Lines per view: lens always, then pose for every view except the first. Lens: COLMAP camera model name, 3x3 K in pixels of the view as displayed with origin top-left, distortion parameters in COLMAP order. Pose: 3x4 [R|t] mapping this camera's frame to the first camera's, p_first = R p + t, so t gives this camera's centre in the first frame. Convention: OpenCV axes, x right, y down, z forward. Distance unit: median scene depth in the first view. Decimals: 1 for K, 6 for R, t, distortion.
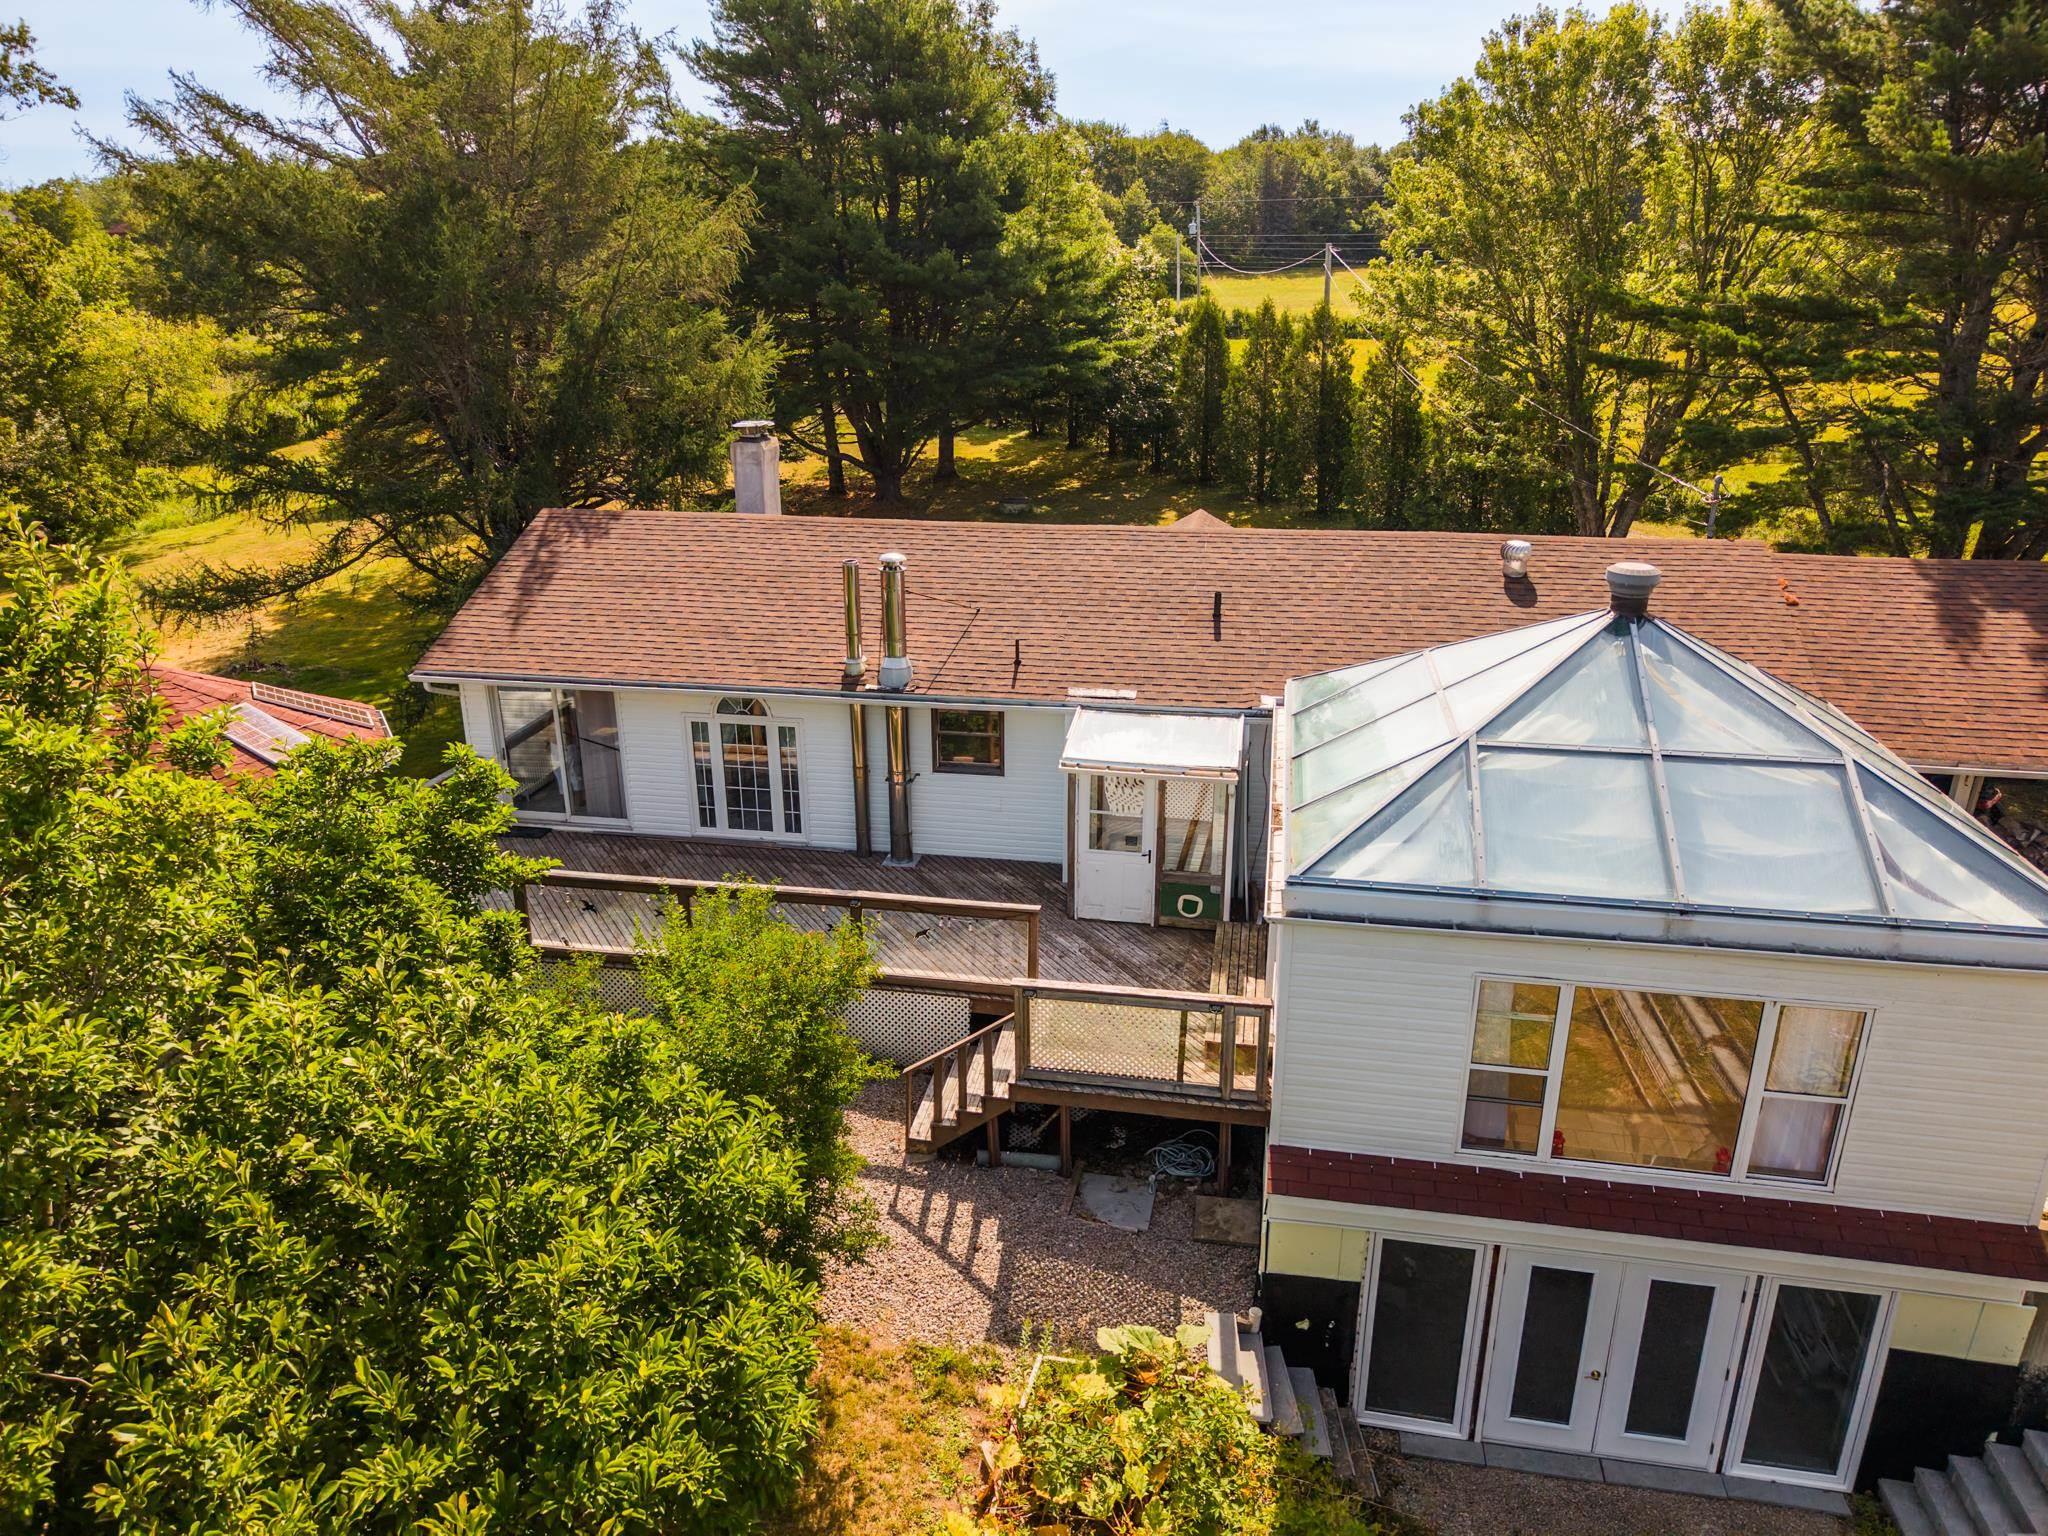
lens RADIAL K [[1385.3, 0, 976.7], [0, 1385.3, 776.5], [0, 0, 1]] dist [0.058773, -0.072049]
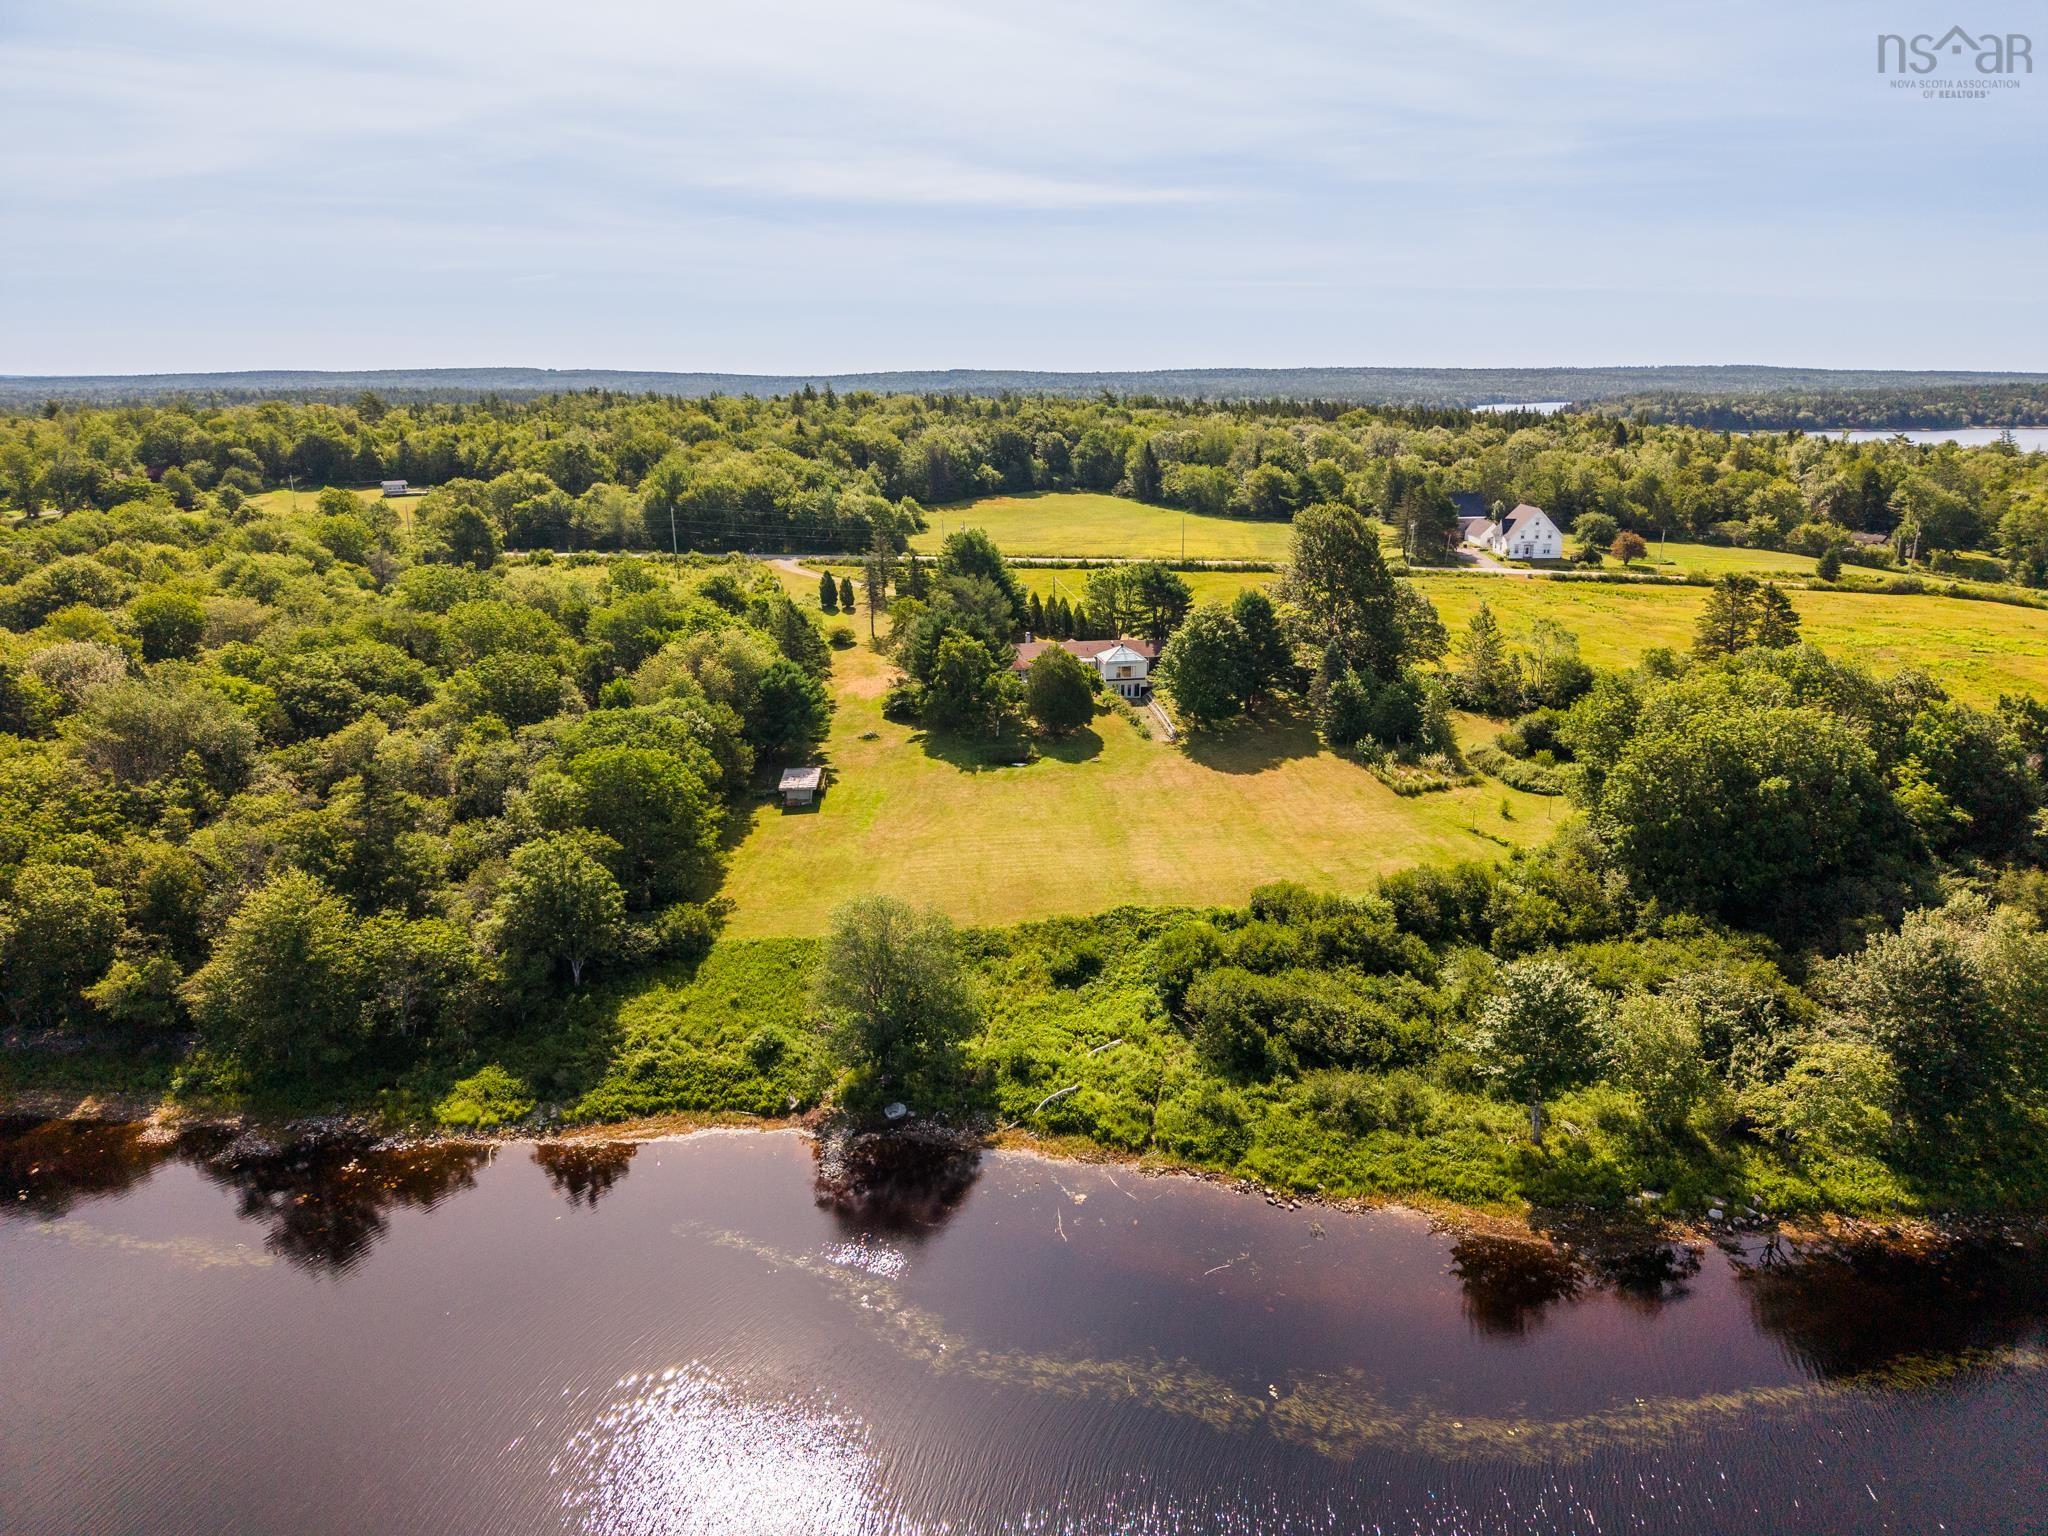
lens RADIAL K [[1385.3, 0, 976.7], [0, 1385.3, 776.5], [0, 0, 1]] dist [0.058773, -0.072049]
pose [[0.944952, -0.090385, 0.314477, -2.507494], [0.110159, 0.992865, -0.045648, 0.768616], [-0.308107, 0.077778, 0.948167, -5.401896]]
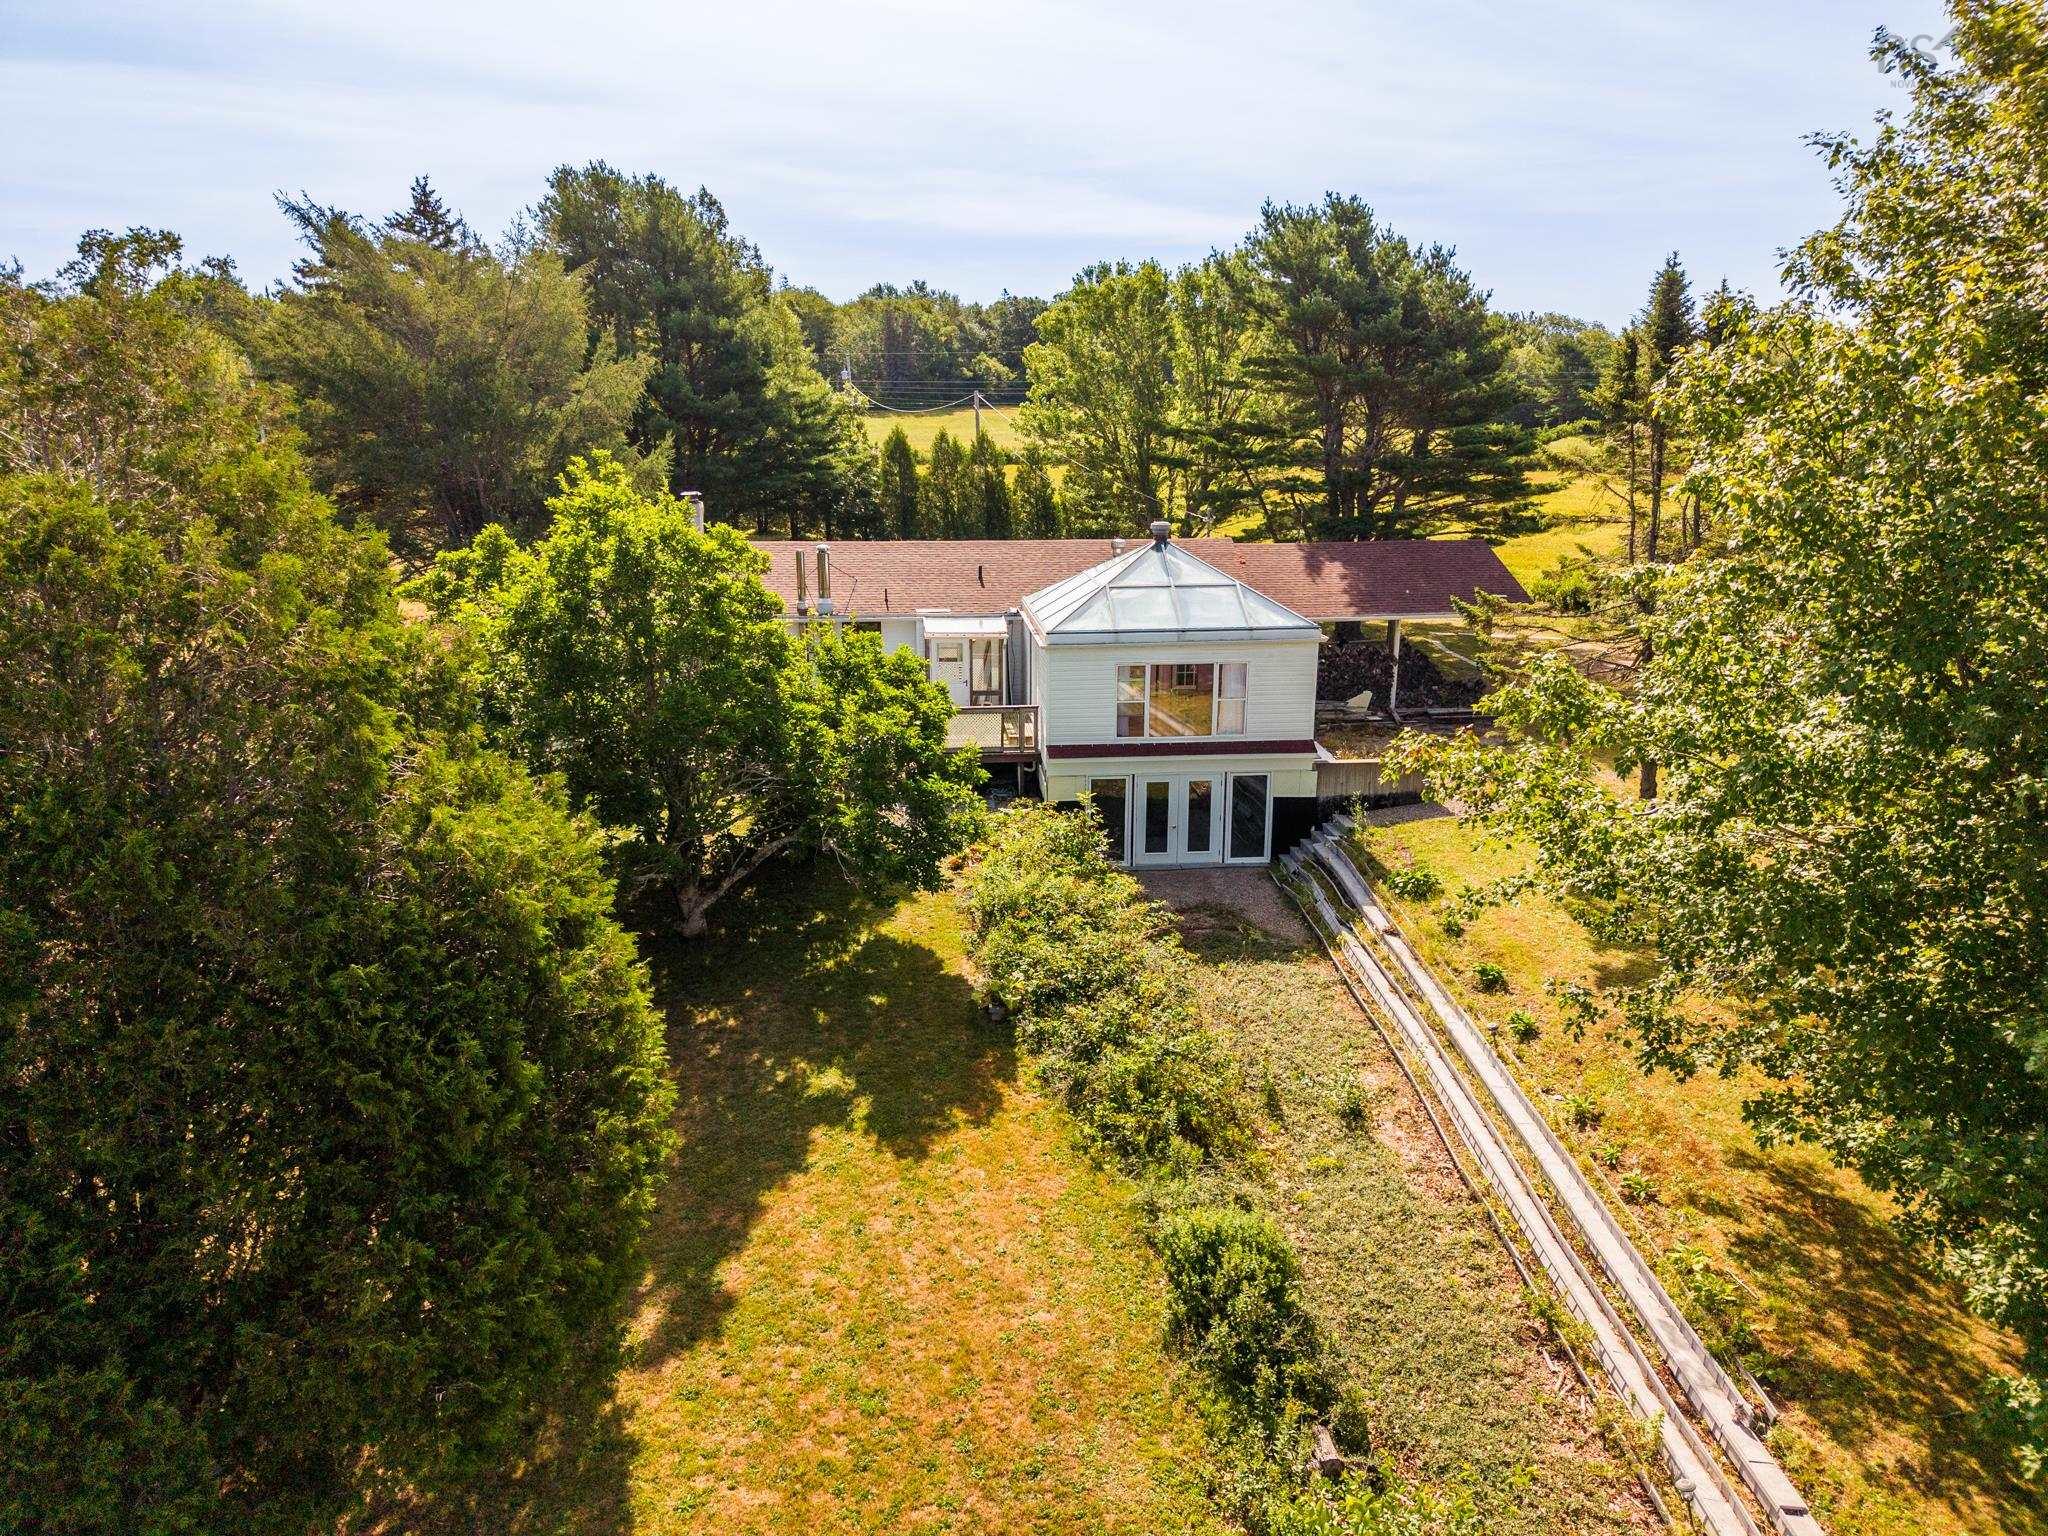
lens RADIAL K [[1385.3, 0, 976.7], [0, 1385.3, 776.5], [0, 0, 1]] dist [0.058773, -0.072049]
pose [[0.966448, -0.063412, 0.248912, -0.212027], [0.085525, 0.993196, -0.079045, 0.199692], [-0.242206, 0.097681, 0.965295, -0.545064]]
